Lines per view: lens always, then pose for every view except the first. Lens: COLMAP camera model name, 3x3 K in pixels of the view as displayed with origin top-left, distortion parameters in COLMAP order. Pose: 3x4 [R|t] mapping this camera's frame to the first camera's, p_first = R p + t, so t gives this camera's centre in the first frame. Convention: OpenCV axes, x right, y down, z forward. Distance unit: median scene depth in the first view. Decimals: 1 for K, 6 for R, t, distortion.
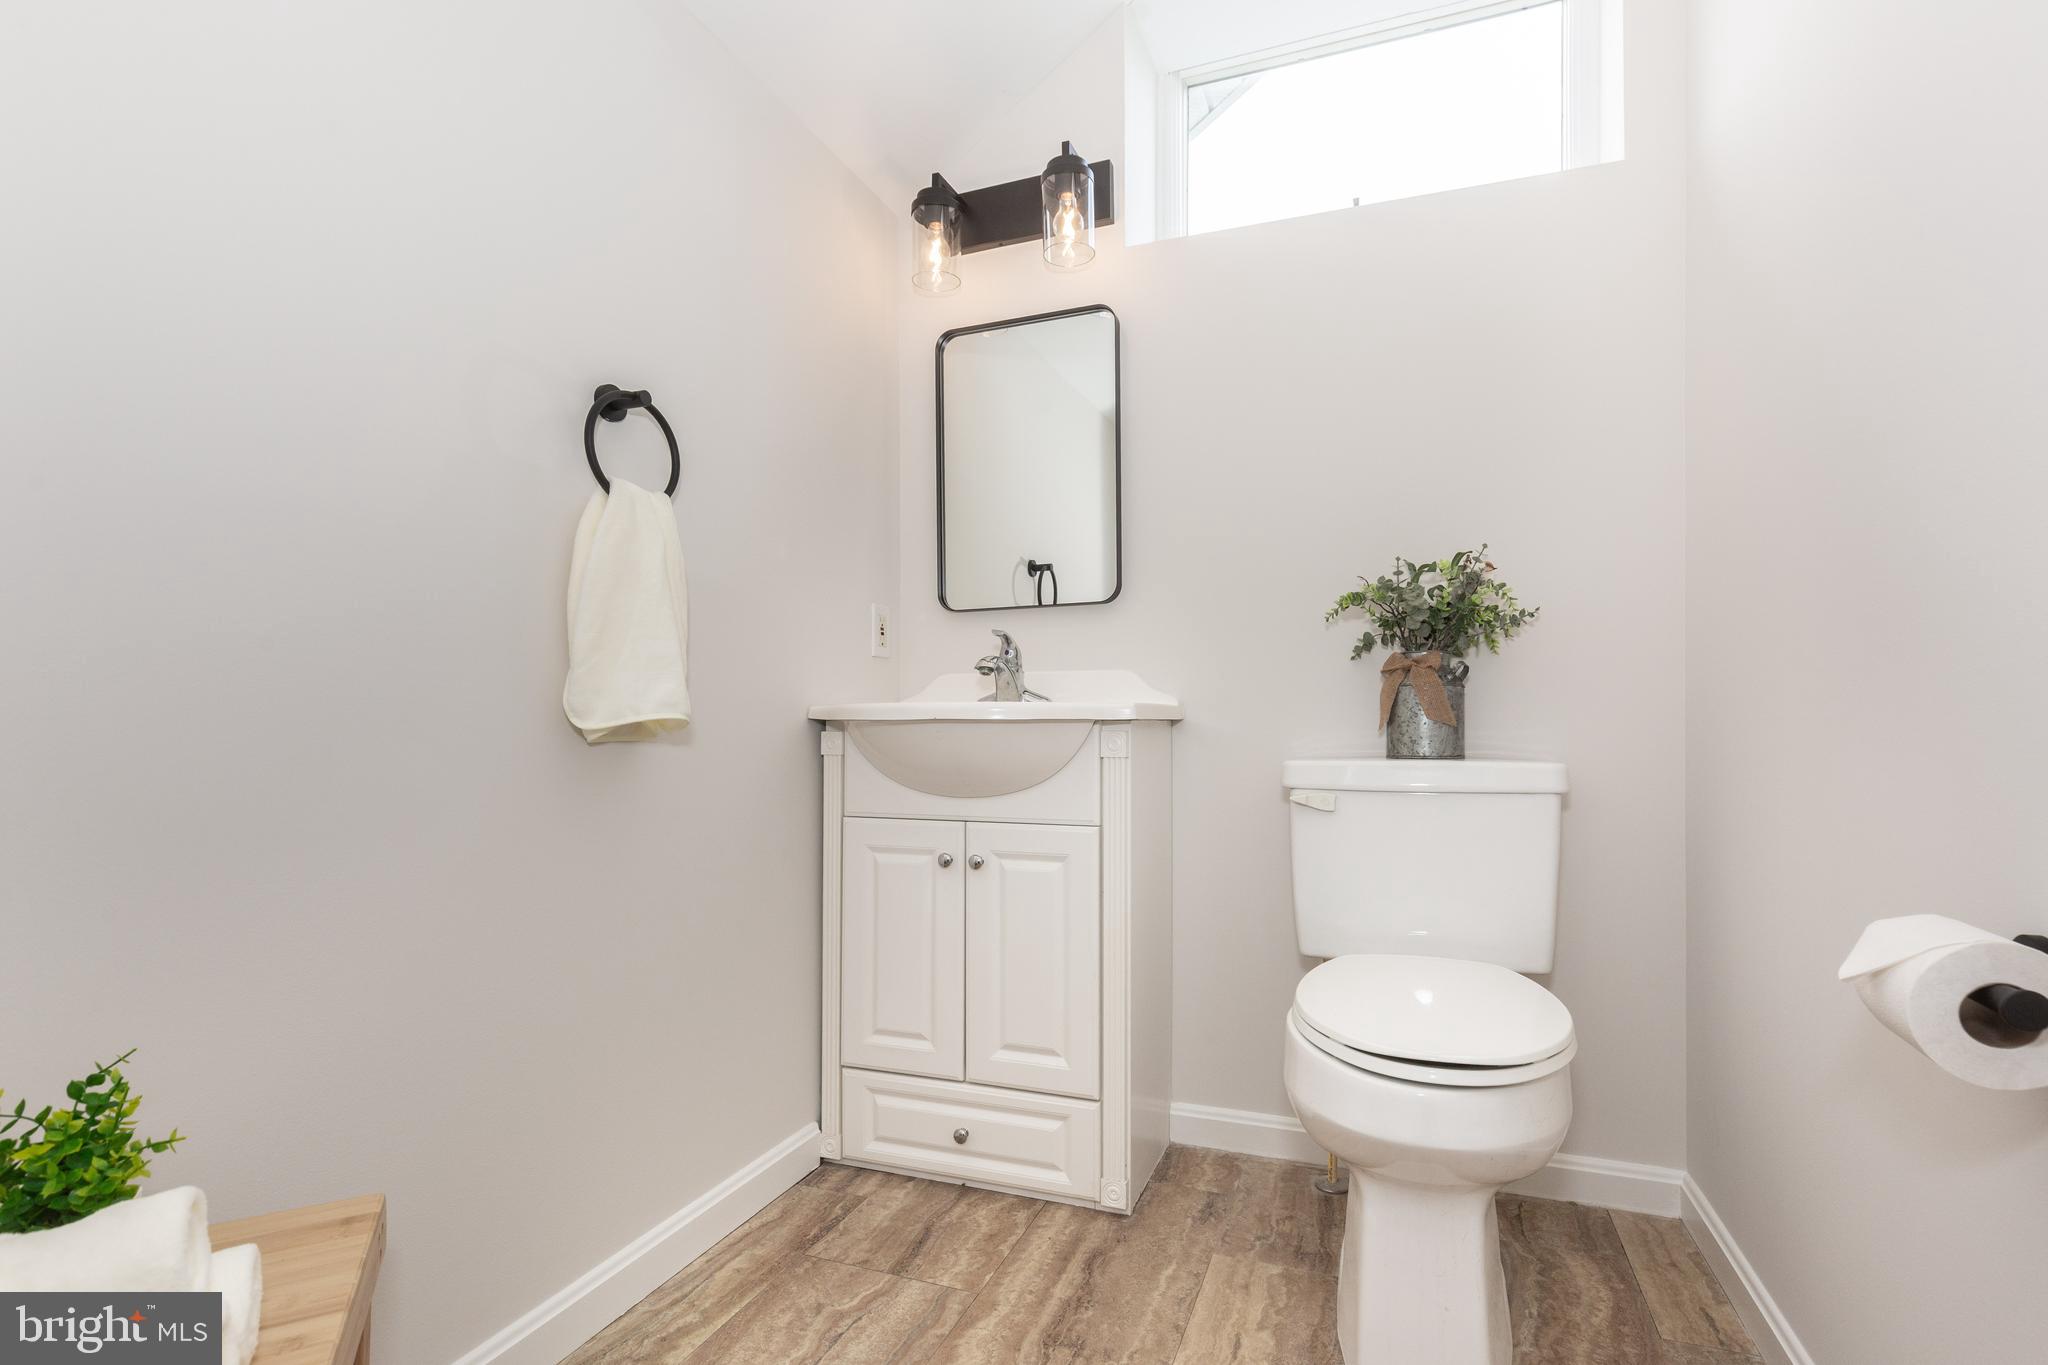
lens RADIAL K [[931.8, 0, 1081.2], [0, 931.8, 686.8], [0, 0, 1]] dist [0.005483, -0.000639]
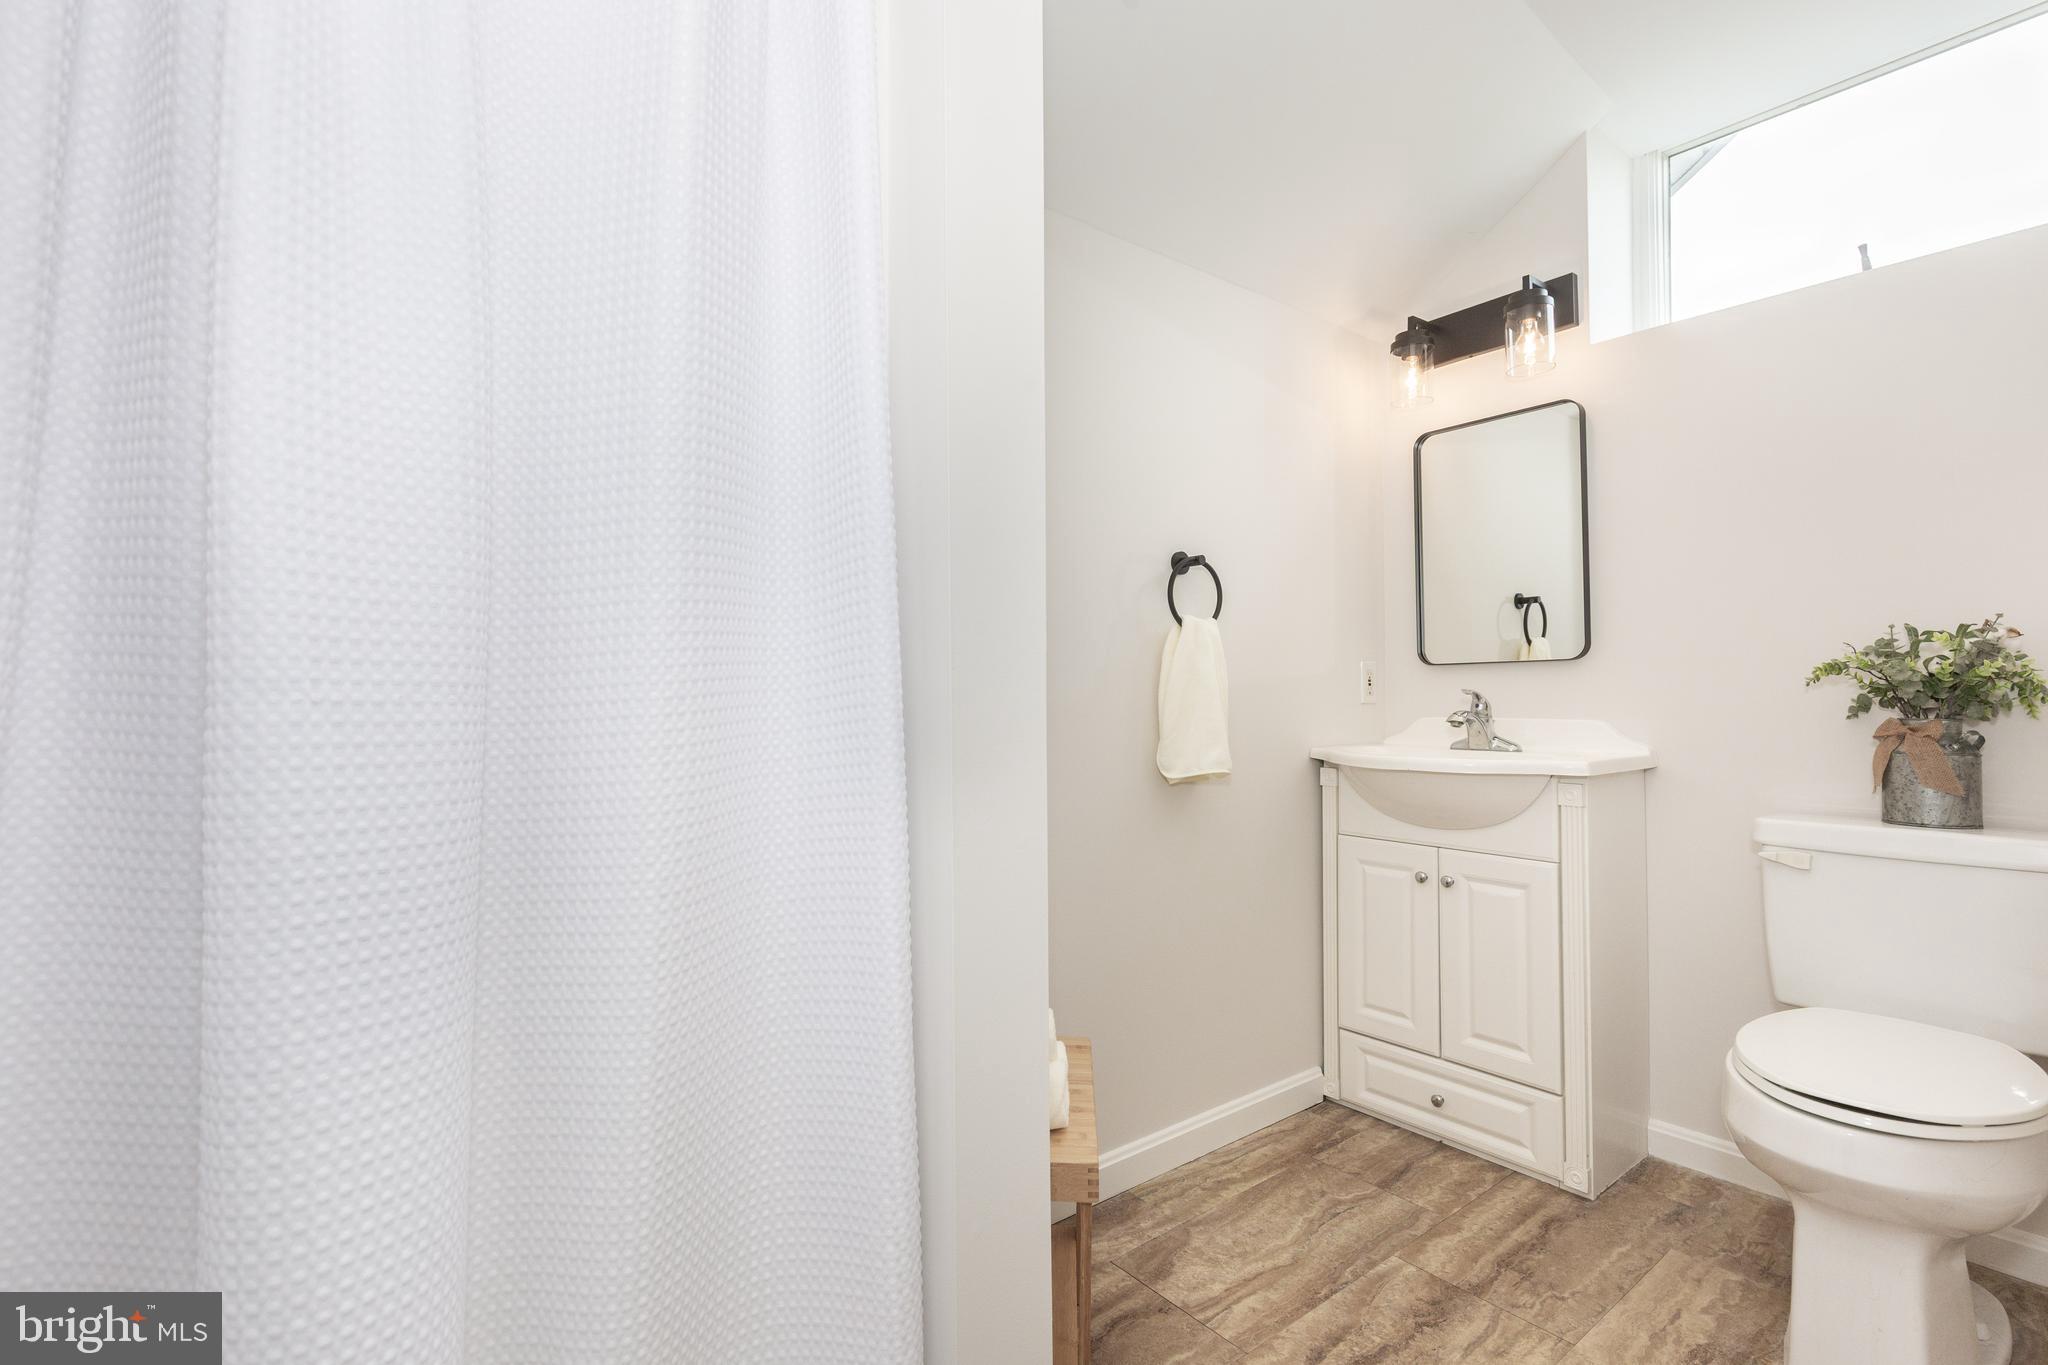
lens RADIAL K [[952.3, 0, 1056.5], [0, 952.3, 689.0], [0, 0, 1]] dist [0.000094, -0.000631]
pose [[0.855329, -0.001561, -0.518083, 0.098716], [0.017533, 0.999510, 0.025934, -0.109150], [0.517789, -0.031266, 0.854937, -0.336035]]
